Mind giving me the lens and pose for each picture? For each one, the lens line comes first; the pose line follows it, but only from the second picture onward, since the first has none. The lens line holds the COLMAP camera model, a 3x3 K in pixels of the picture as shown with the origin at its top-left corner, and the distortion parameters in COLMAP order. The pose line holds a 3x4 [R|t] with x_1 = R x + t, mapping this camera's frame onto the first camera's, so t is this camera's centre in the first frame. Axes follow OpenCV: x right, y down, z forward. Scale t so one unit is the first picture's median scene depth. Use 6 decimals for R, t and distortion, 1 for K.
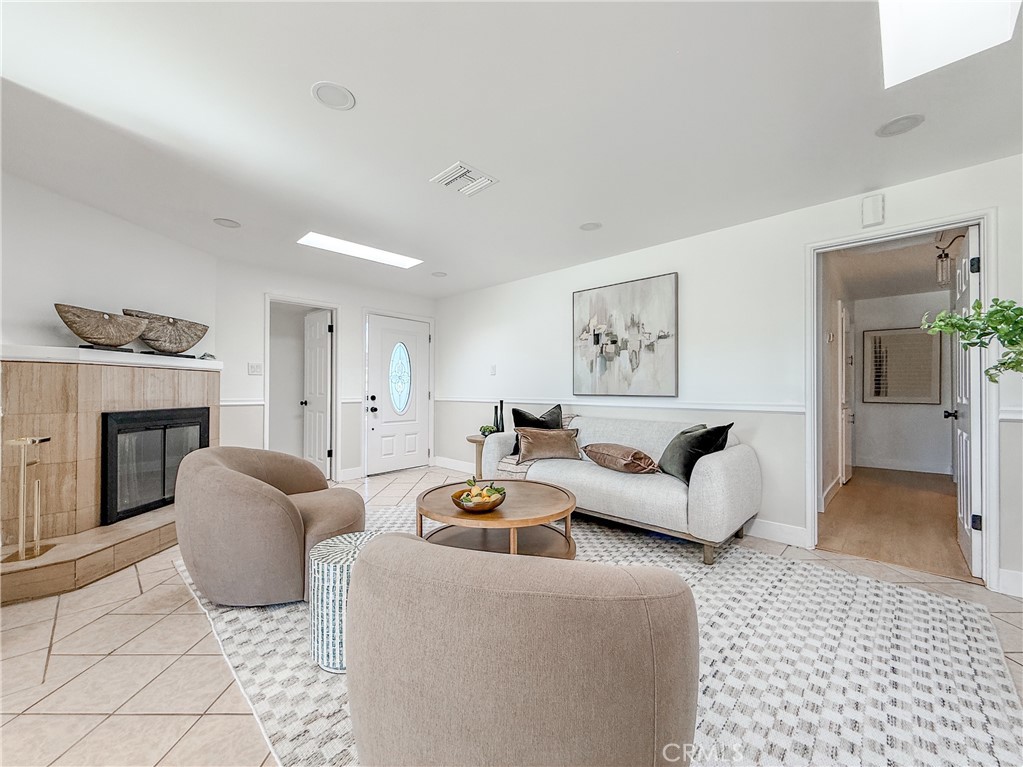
lens RADIAL K [[416.8, 0, 512.4], [0, 416.8, 383.1], [0, 0, 1]] dist [0.001643, 0.000827]
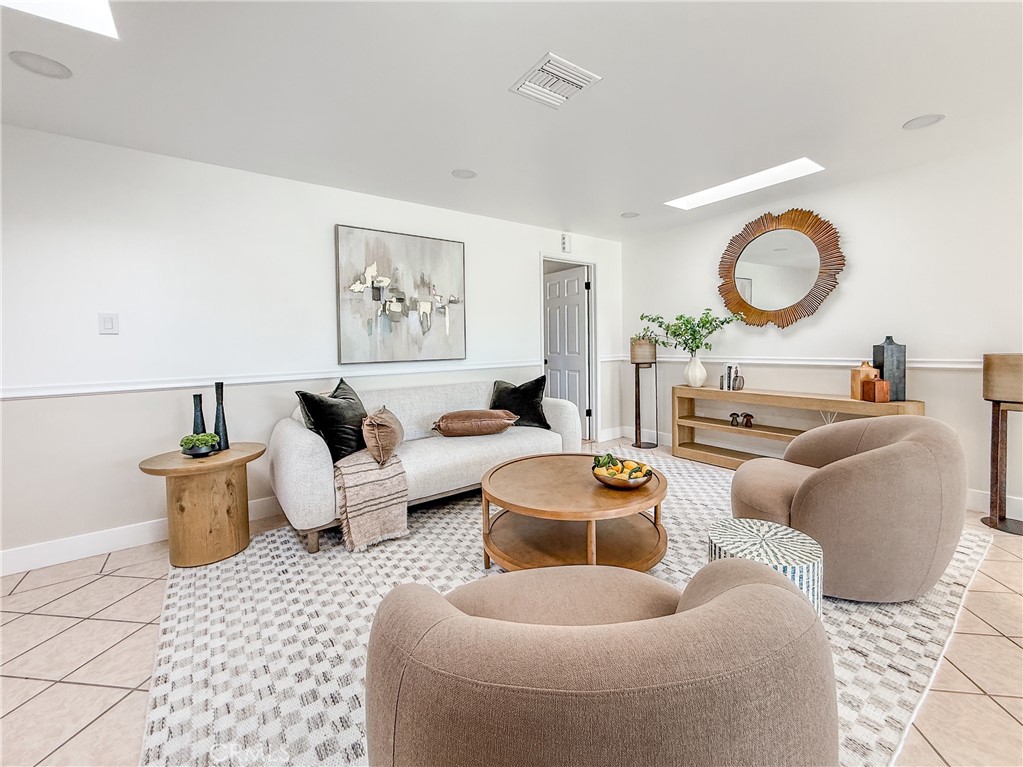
lens RADIAL K [[416.8, 0, 528.1], [0, 416.8, 351.6], [0, 0, 1]] dist [0.001643, 0.000827]
pose [[0.147485, -0.025823, 0.988727, -0.597744], [0.006850, 0.999662, 0.025087, -0.012115], [-0.989041, 0.003072, 0.147612, 0.633806]]
